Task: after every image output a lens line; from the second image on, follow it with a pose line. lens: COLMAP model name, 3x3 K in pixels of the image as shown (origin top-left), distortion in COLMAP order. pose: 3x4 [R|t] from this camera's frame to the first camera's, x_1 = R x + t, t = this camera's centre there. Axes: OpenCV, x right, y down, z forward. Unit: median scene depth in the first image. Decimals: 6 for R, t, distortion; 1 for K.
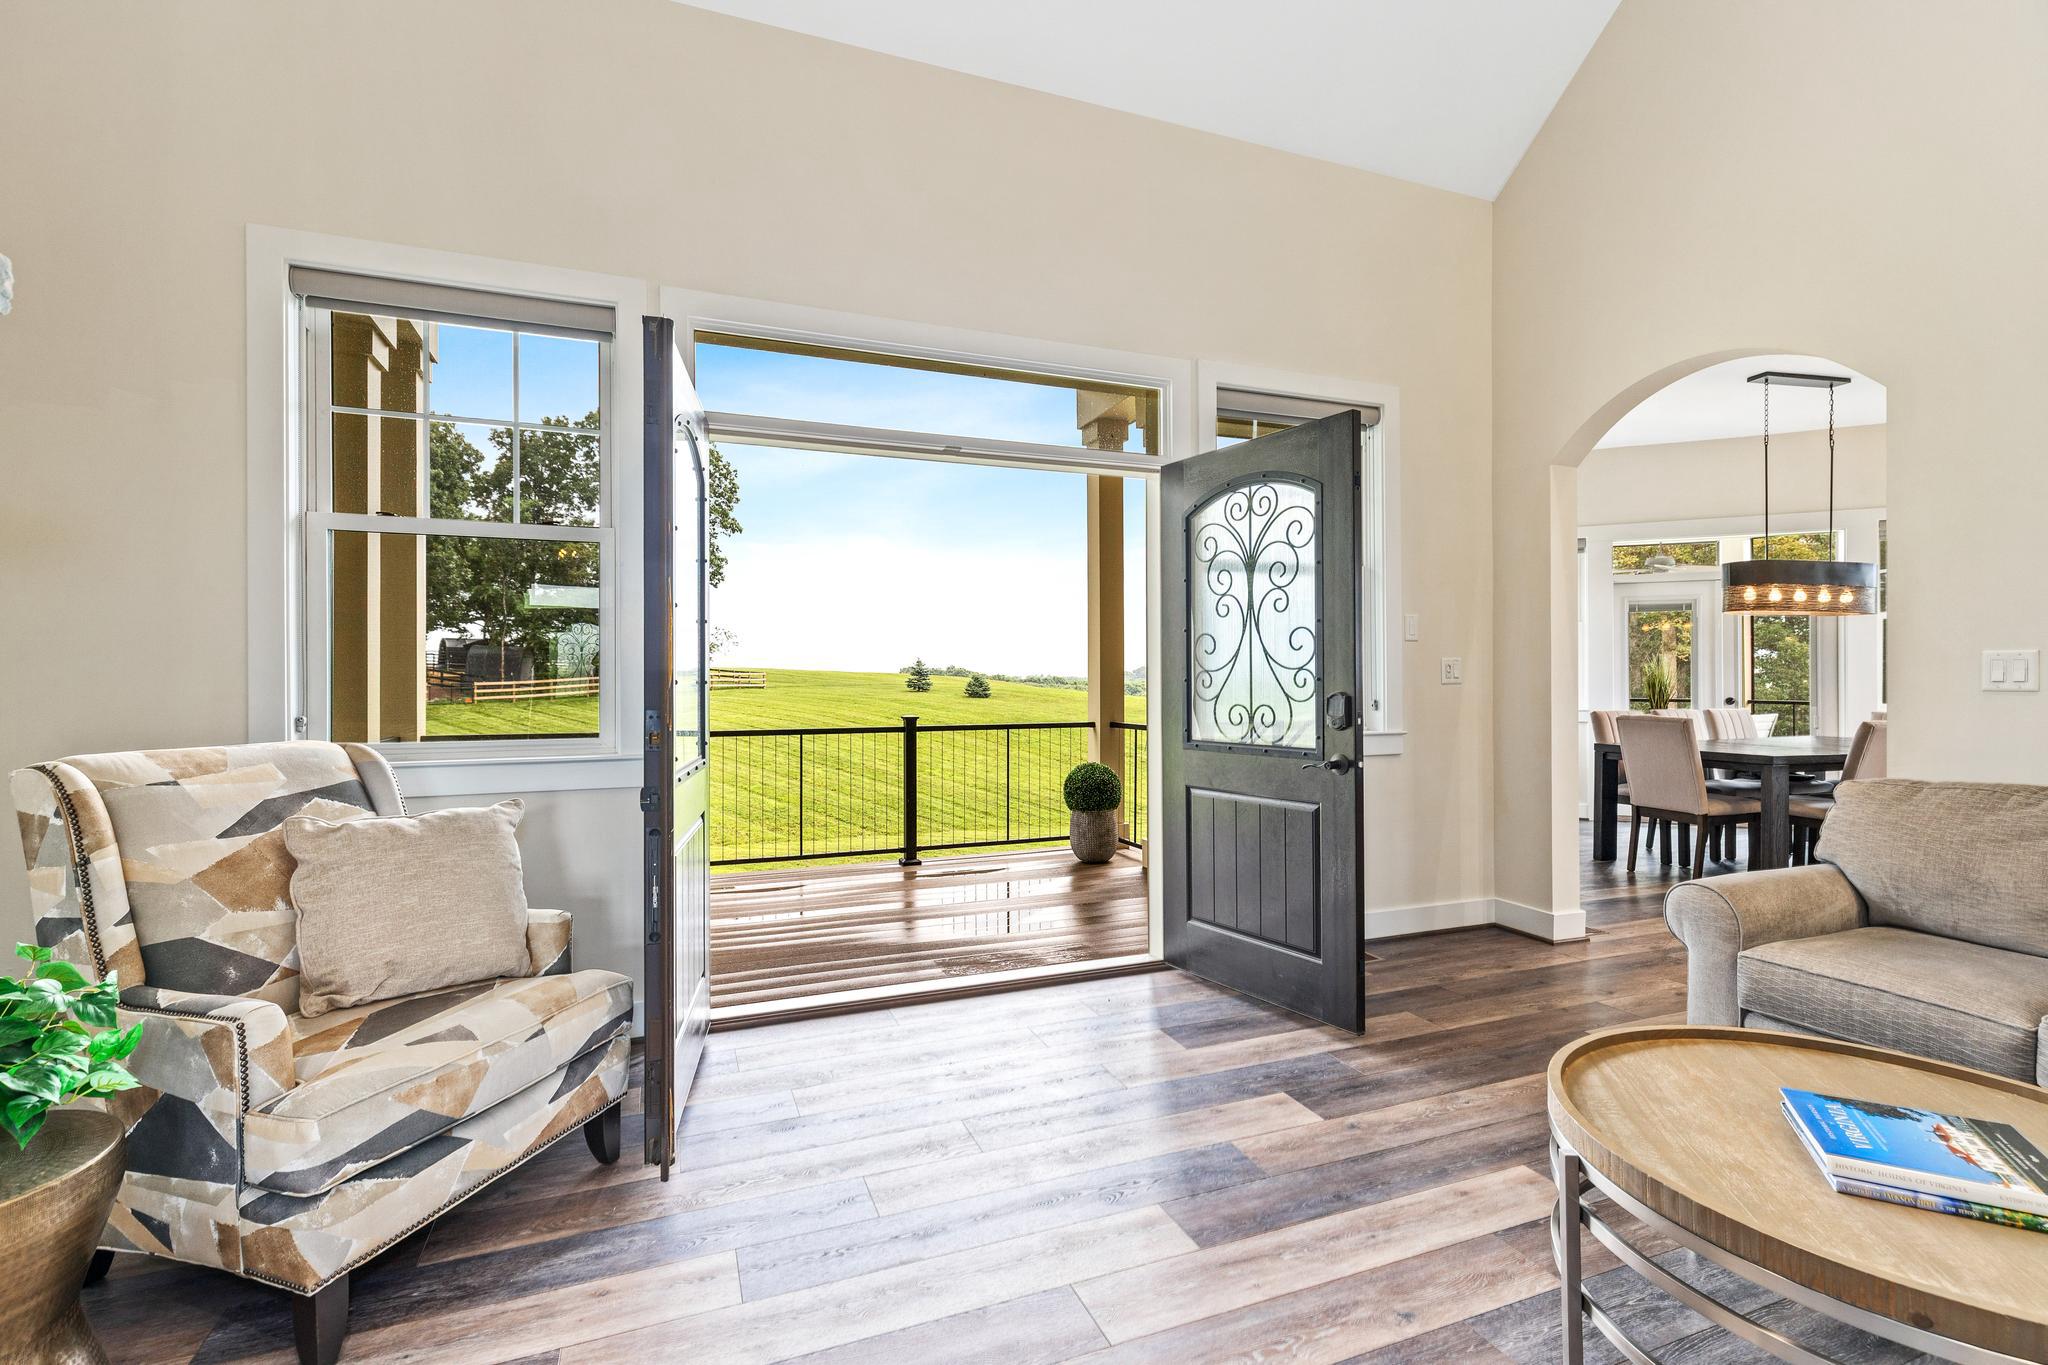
lens RADIAL K [[916.6, 0, 1017.1], [0, 916.6, 679.9], [0, 0, 1]] dist [0.003991, 0.000036]
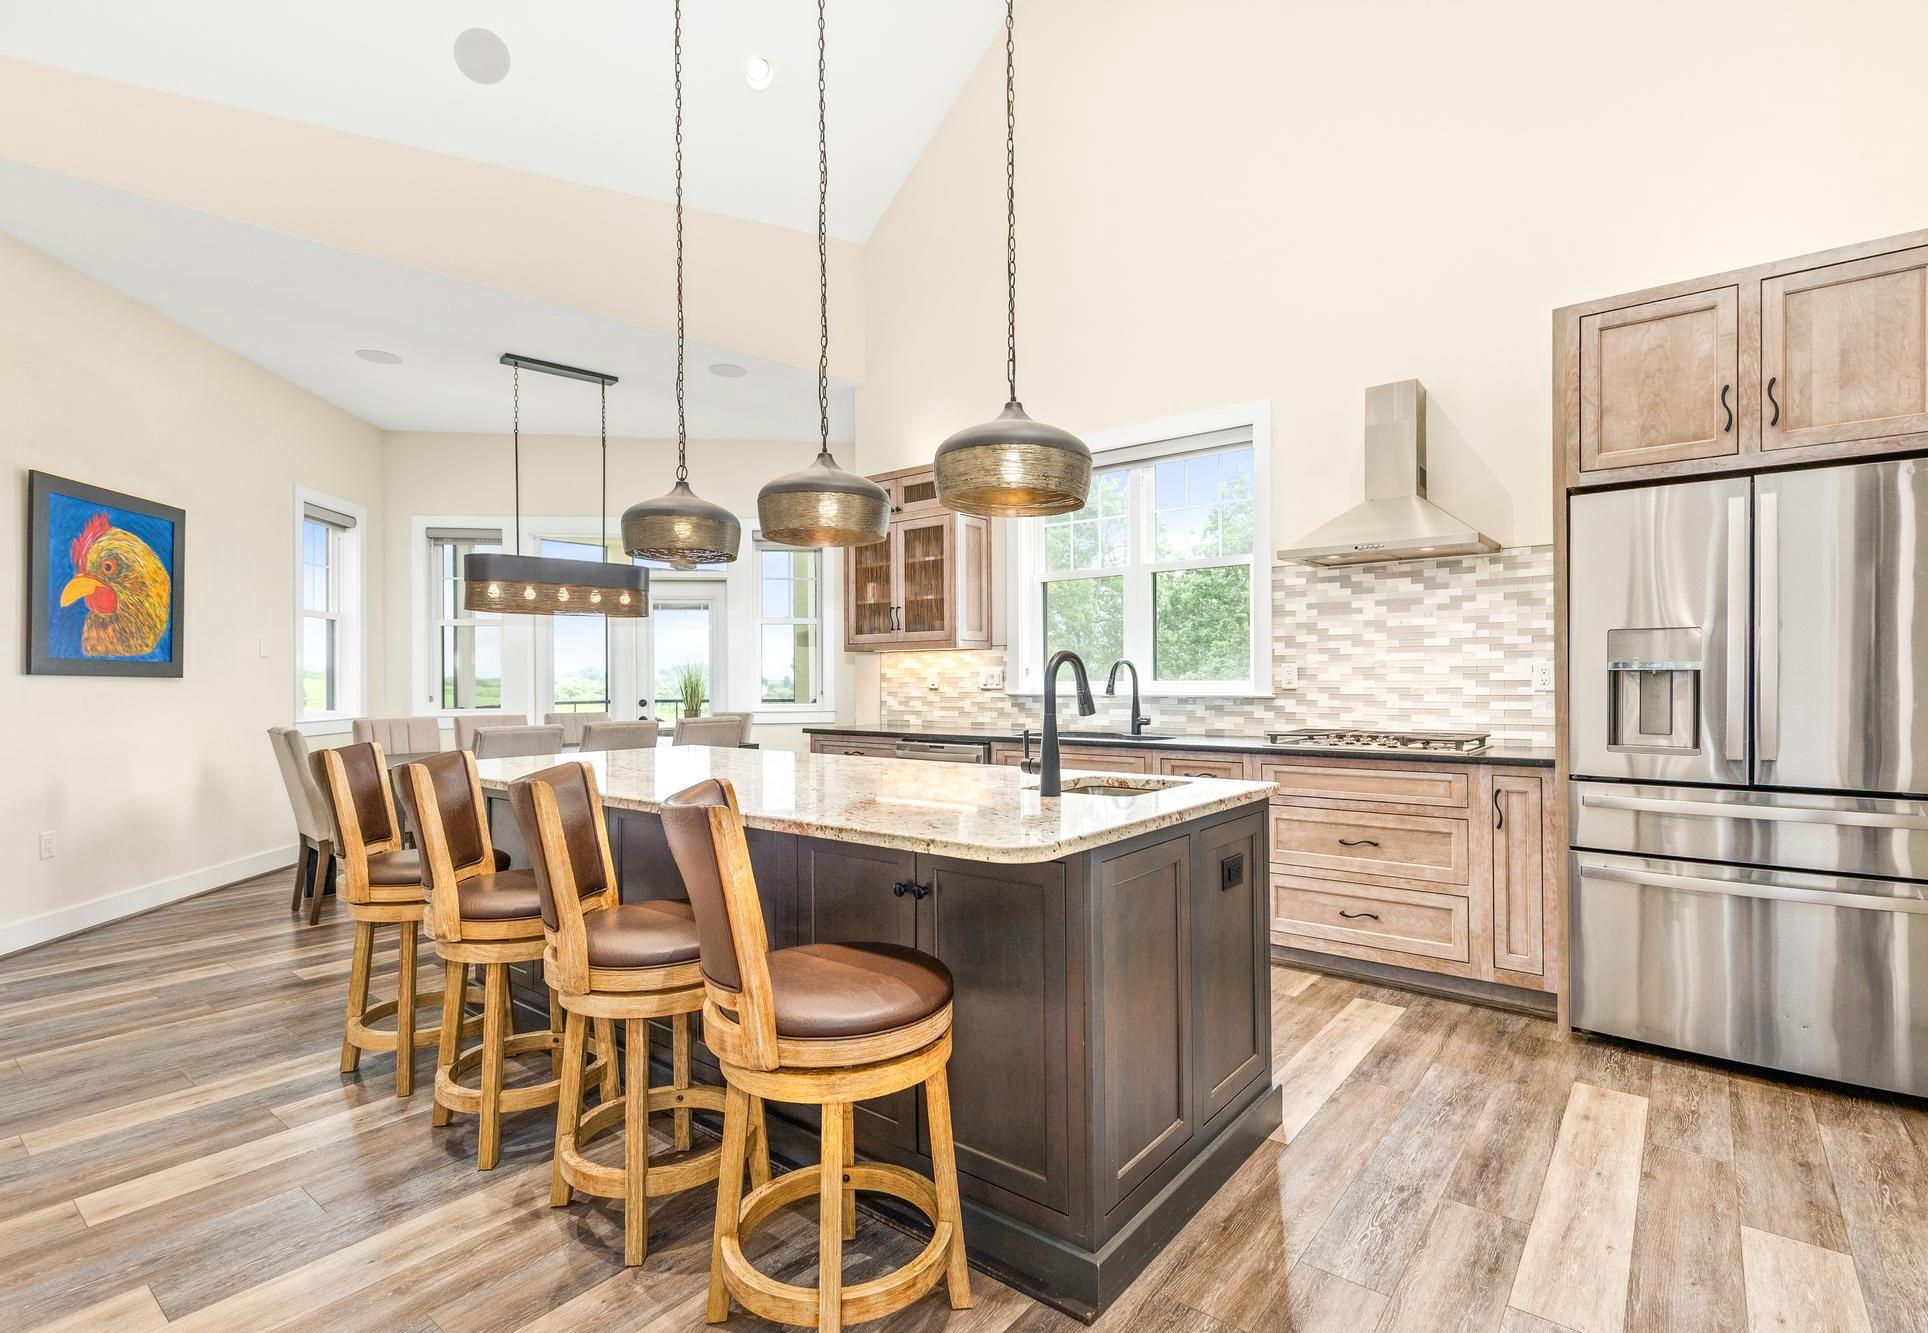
lens RADIAL K [[917.2, 0, 973.6], [0, 917.2, 677.4], [0, 0, 1]] dist [0.004135, 0.000578]
pose [[0.861742, -0.003570, 0.507334, 2.104786], [0.005876, 0.999978, -0.002944, 0.001378], [-0.507313, 0.005518, 0.861744, -0.134873]]
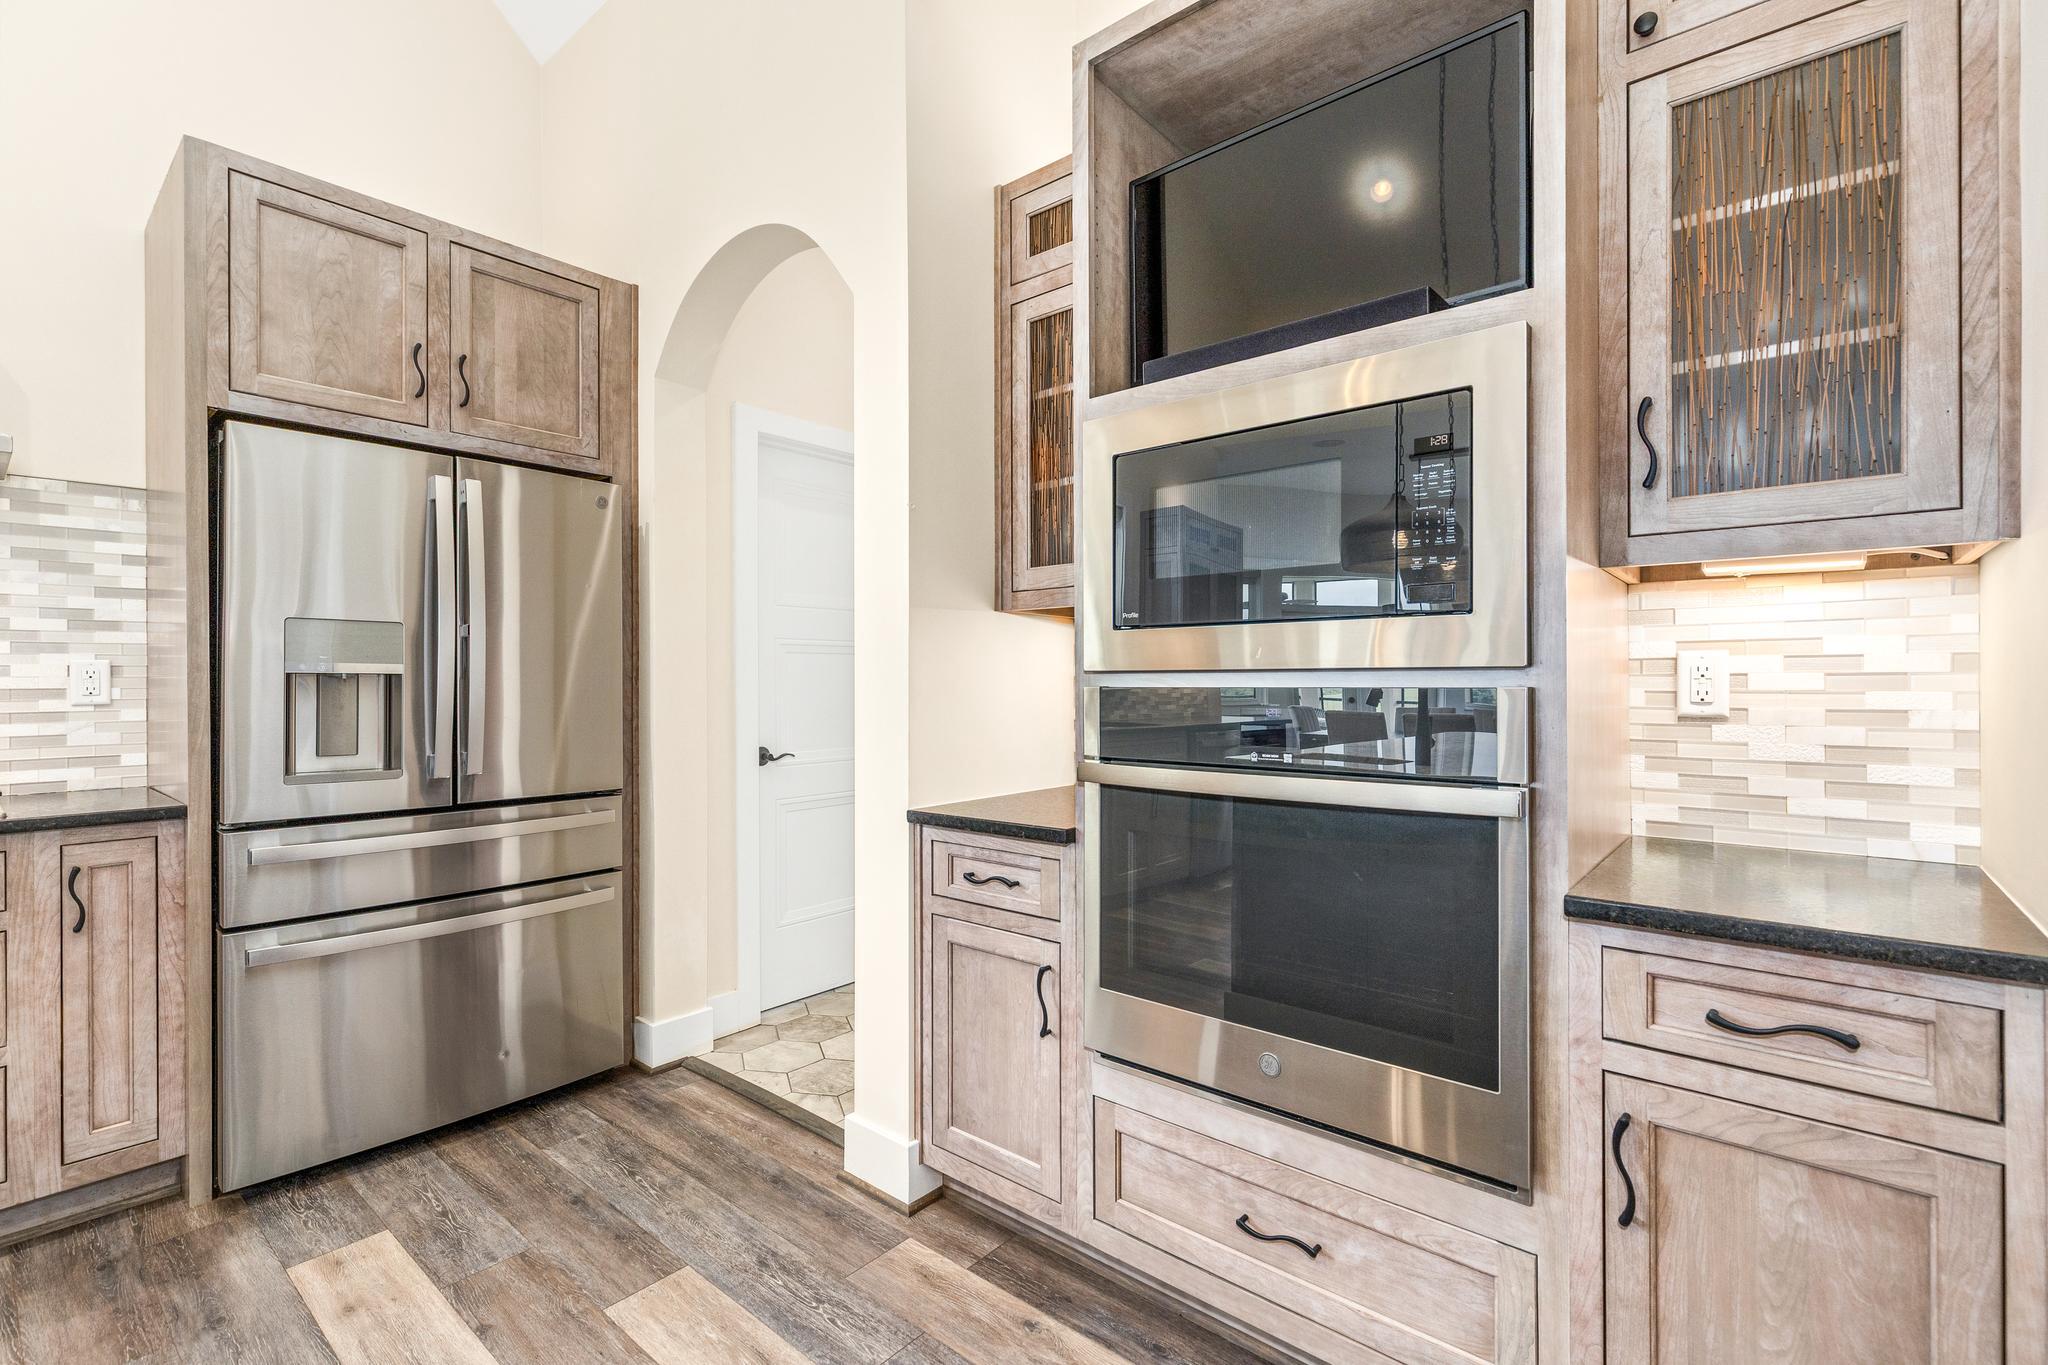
lens RADIAL K [[916.6, 0, 1017.1], [0, 916.6, 679.9], [0, 0, 1]] dist [0.003991, 0.000036]
pose [[-0.475250, 0.003295, 0.879845, 2.365753], [0.005374, 0.999985, -0.000842, 0.004481], [-0.879834, 0.004328, -0.475261, 0.354310]]
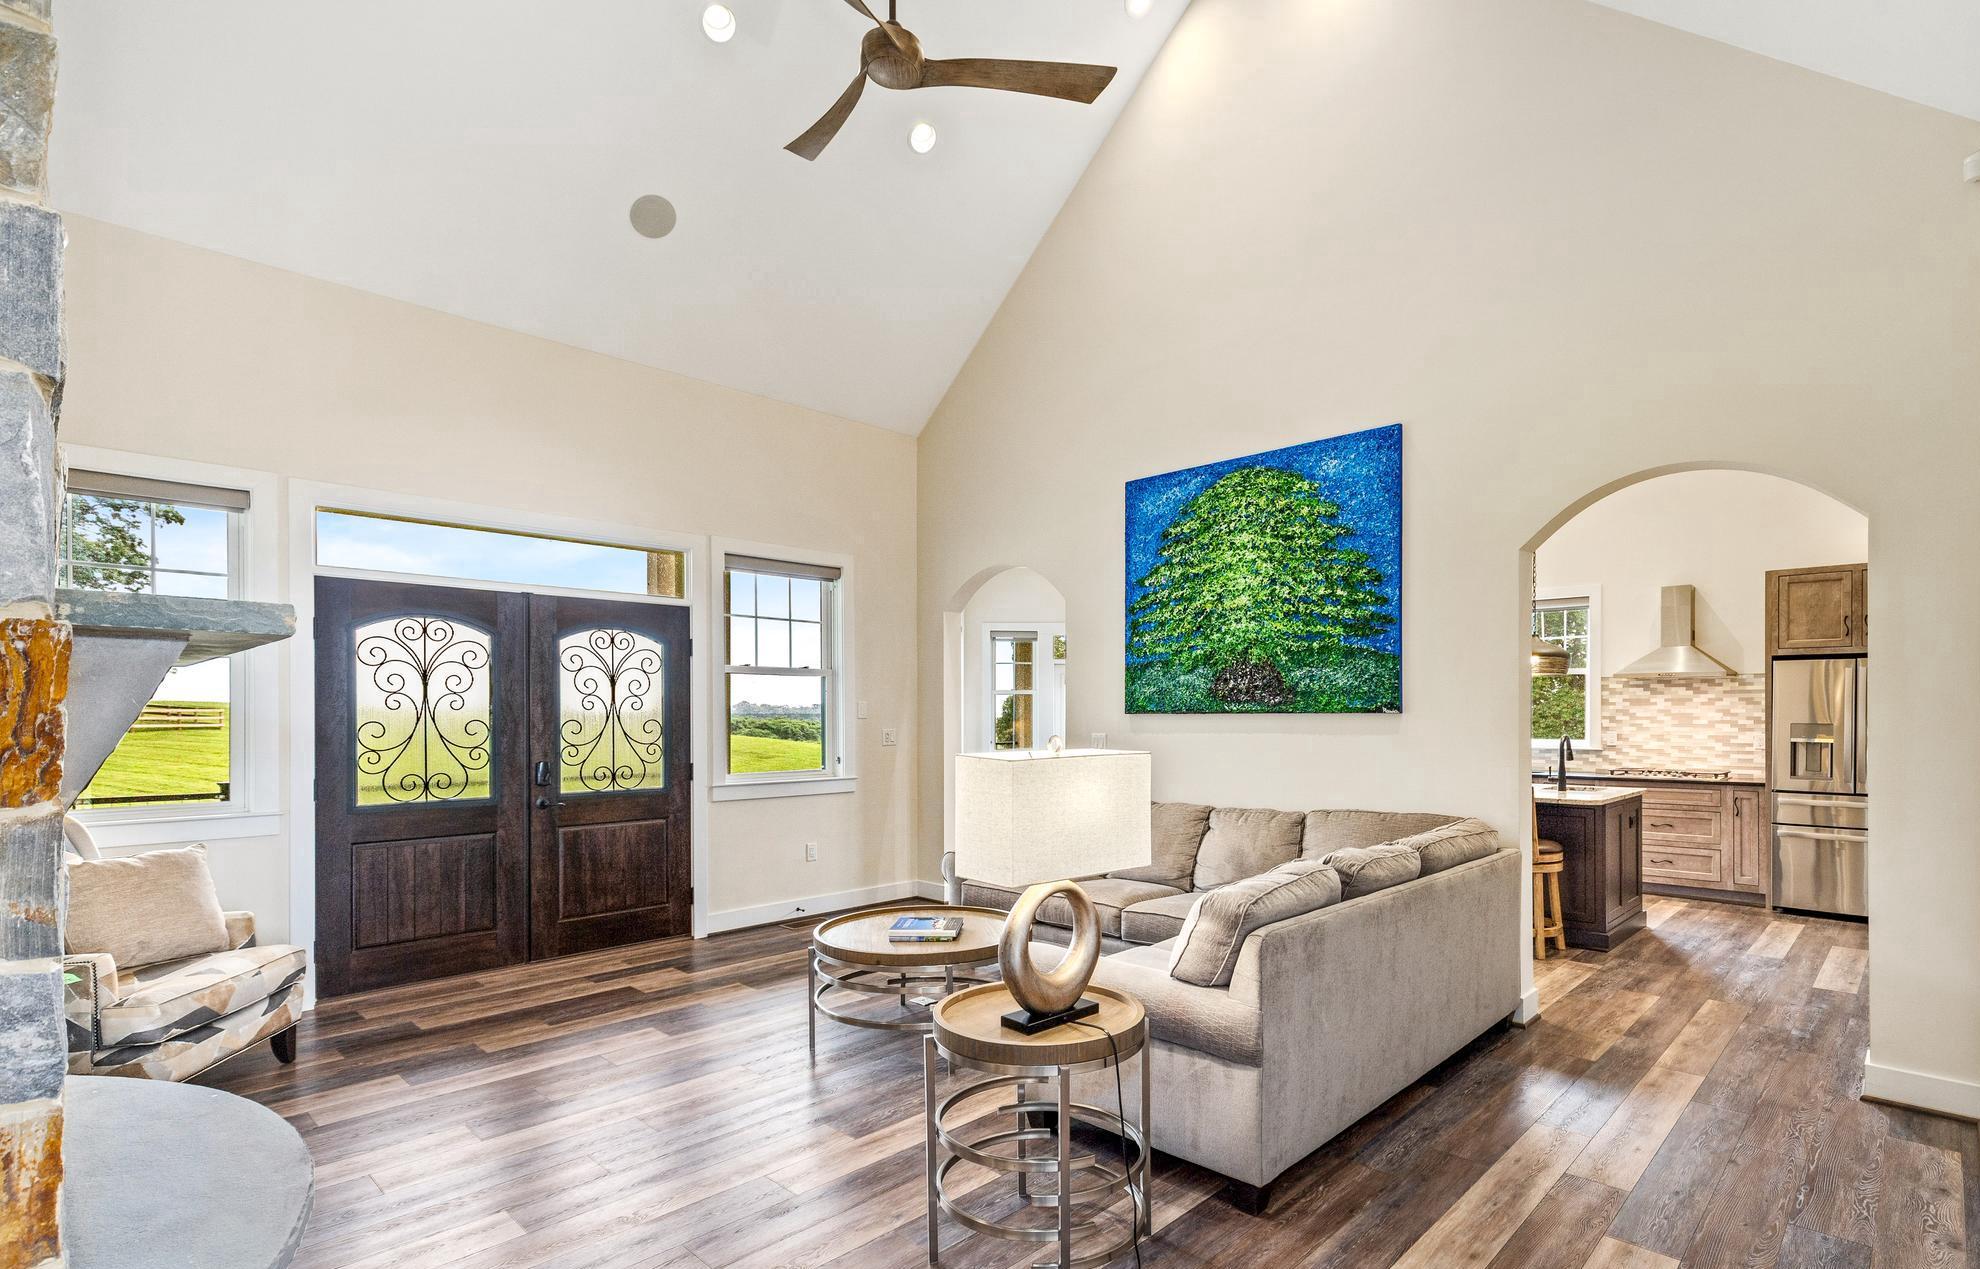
lens RADIAL K [[957.4, 0, 1063.7], [0, 957.4, 714.6], [0, 0, 1]] dist [0.003728, 0.000076]
pose [[0.896638, 0.000925, 0.442763, 0.035301], [-0.000391, 0.999999, -0.001298, -0.094899], [-0.442763, 0.000990, 0.896638, -1.225753]]
